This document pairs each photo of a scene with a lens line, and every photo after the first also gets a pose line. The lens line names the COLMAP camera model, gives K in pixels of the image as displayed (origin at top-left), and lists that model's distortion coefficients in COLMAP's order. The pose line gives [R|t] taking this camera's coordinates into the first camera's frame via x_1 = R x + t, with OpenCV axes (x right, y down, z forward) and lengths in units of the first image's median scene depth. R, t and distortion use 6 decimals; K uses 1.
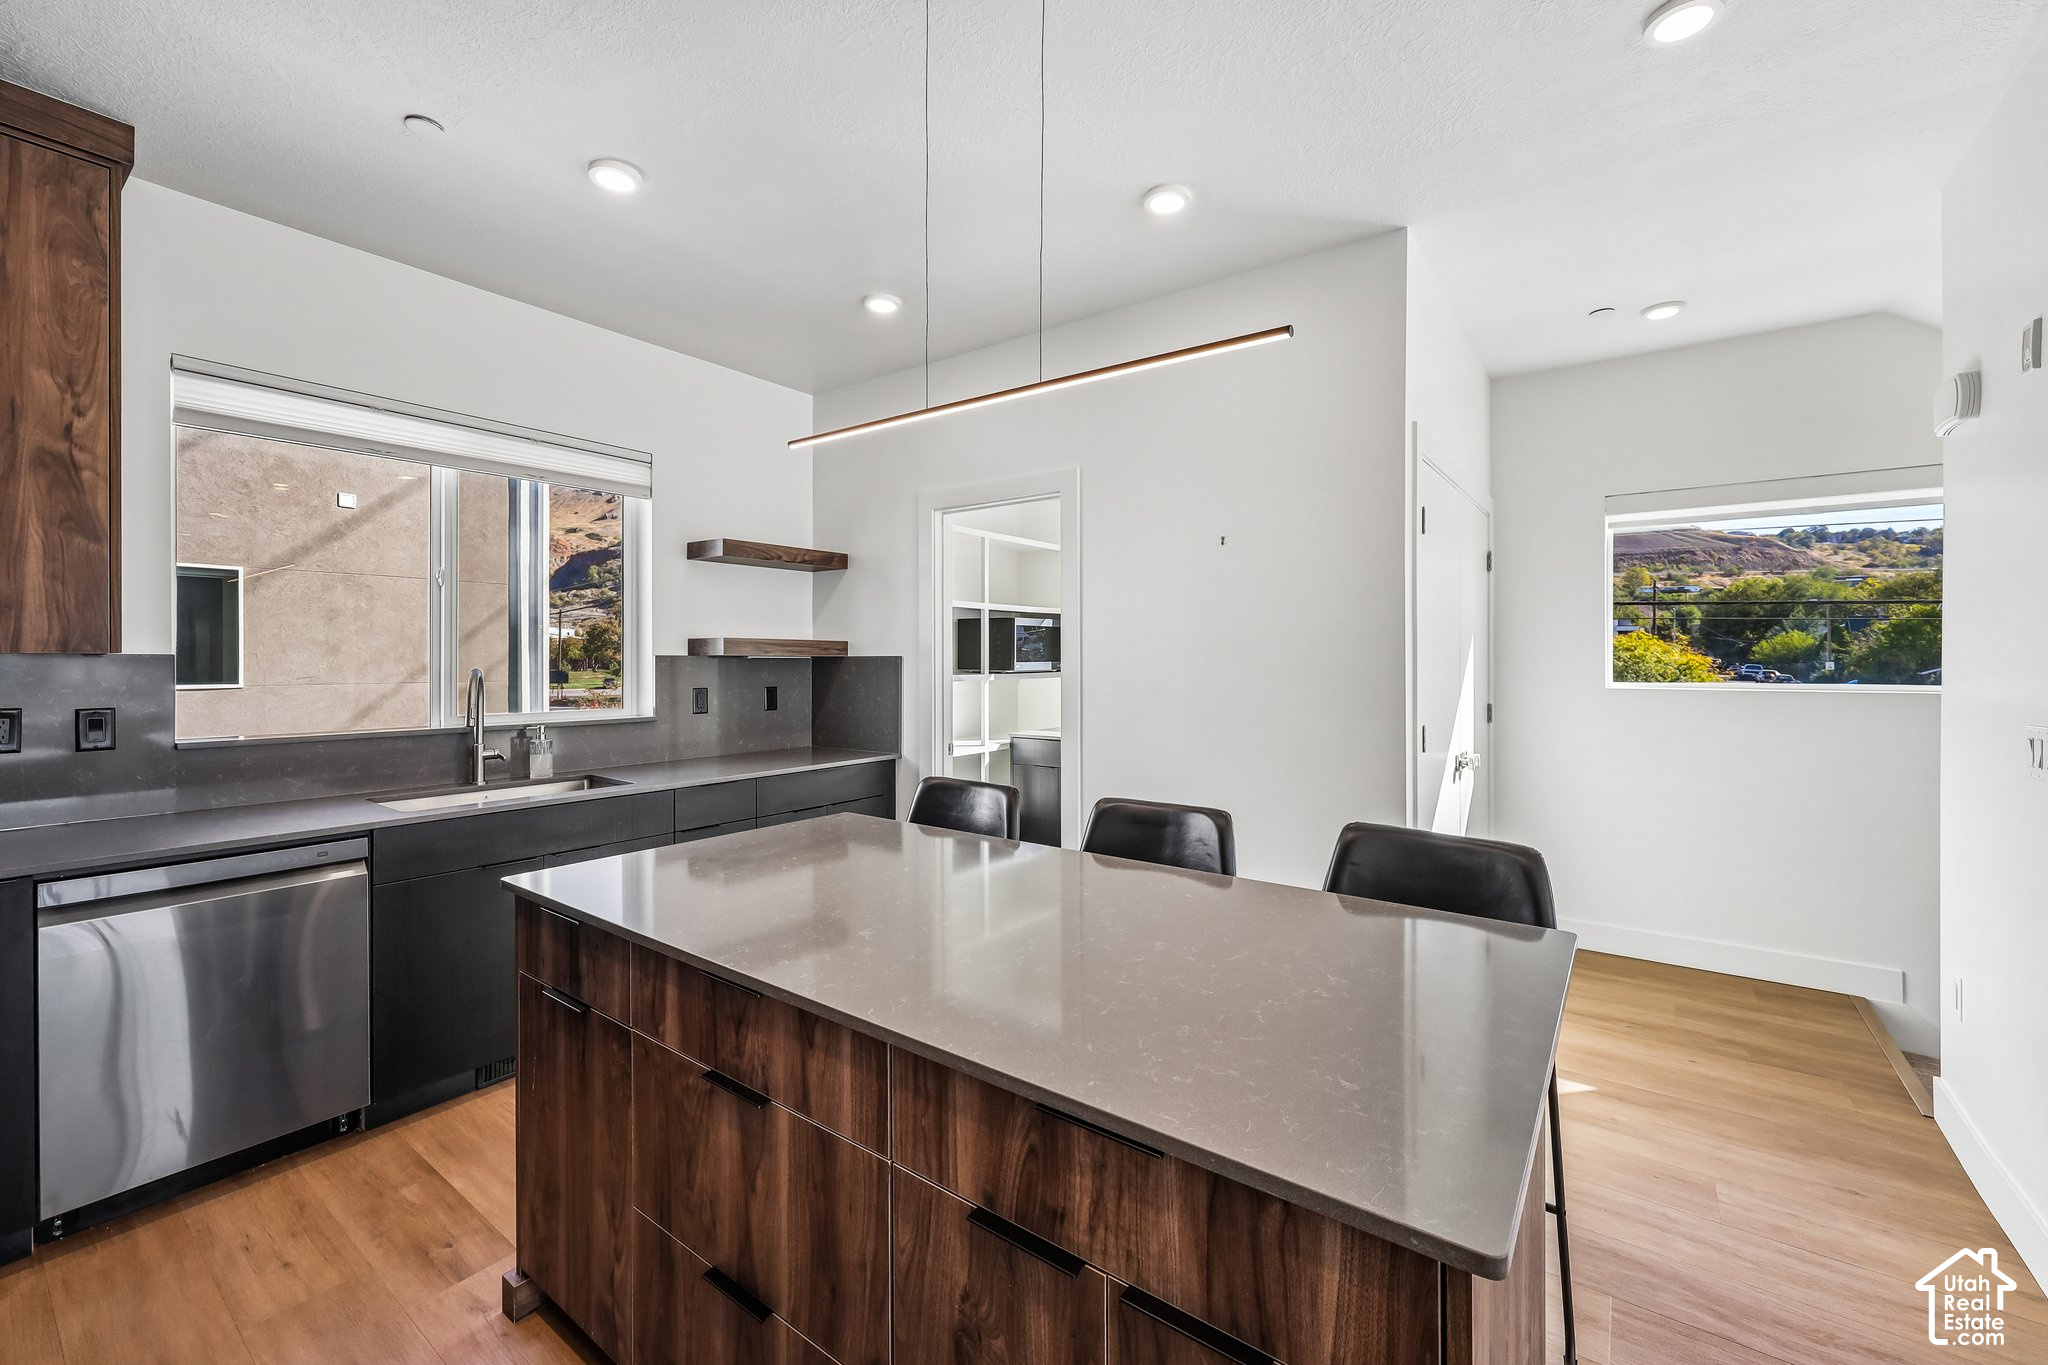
lens RADIAL K [[822.9, 0, 1023.6], [0, 822.9, 663.0], [0, 0, 1]] dist [0.001375, 0.000381]
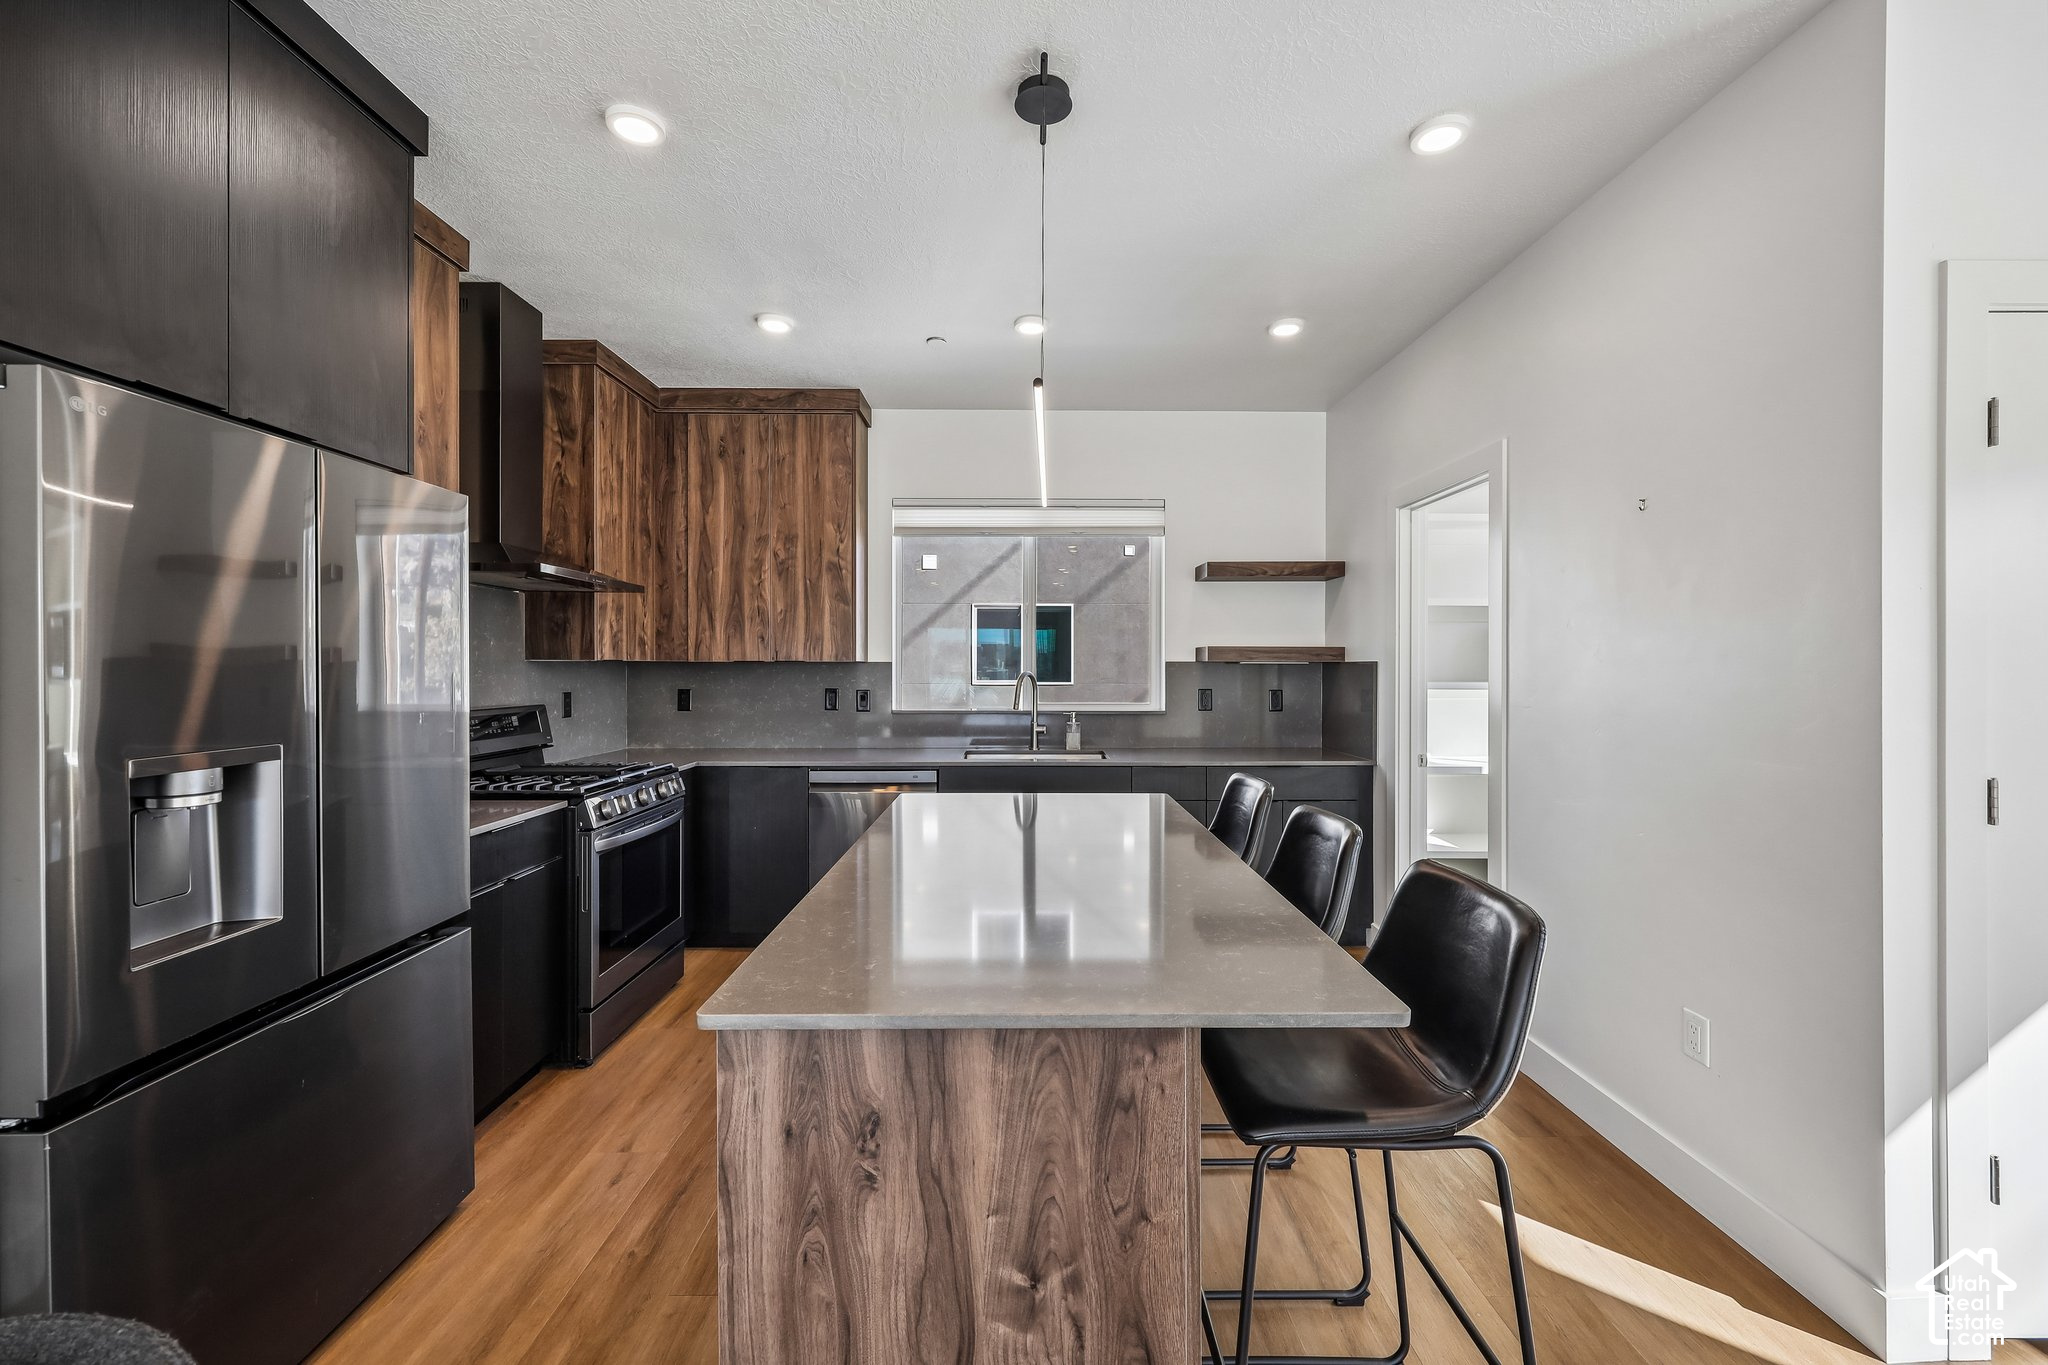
lens RADIAL K [[822.9, 0, 1032.6], [0, 822.9, 678.2], [0, 0, 1]] dist [0.001375, 0.000381]
pose [[0.613467, 0.011826, -0.789632, 0.409838], [-0.003730, 0.999920, 0.012078, 0.001644], [0.789712, -0.004464, 0.613462, 0.079851]]
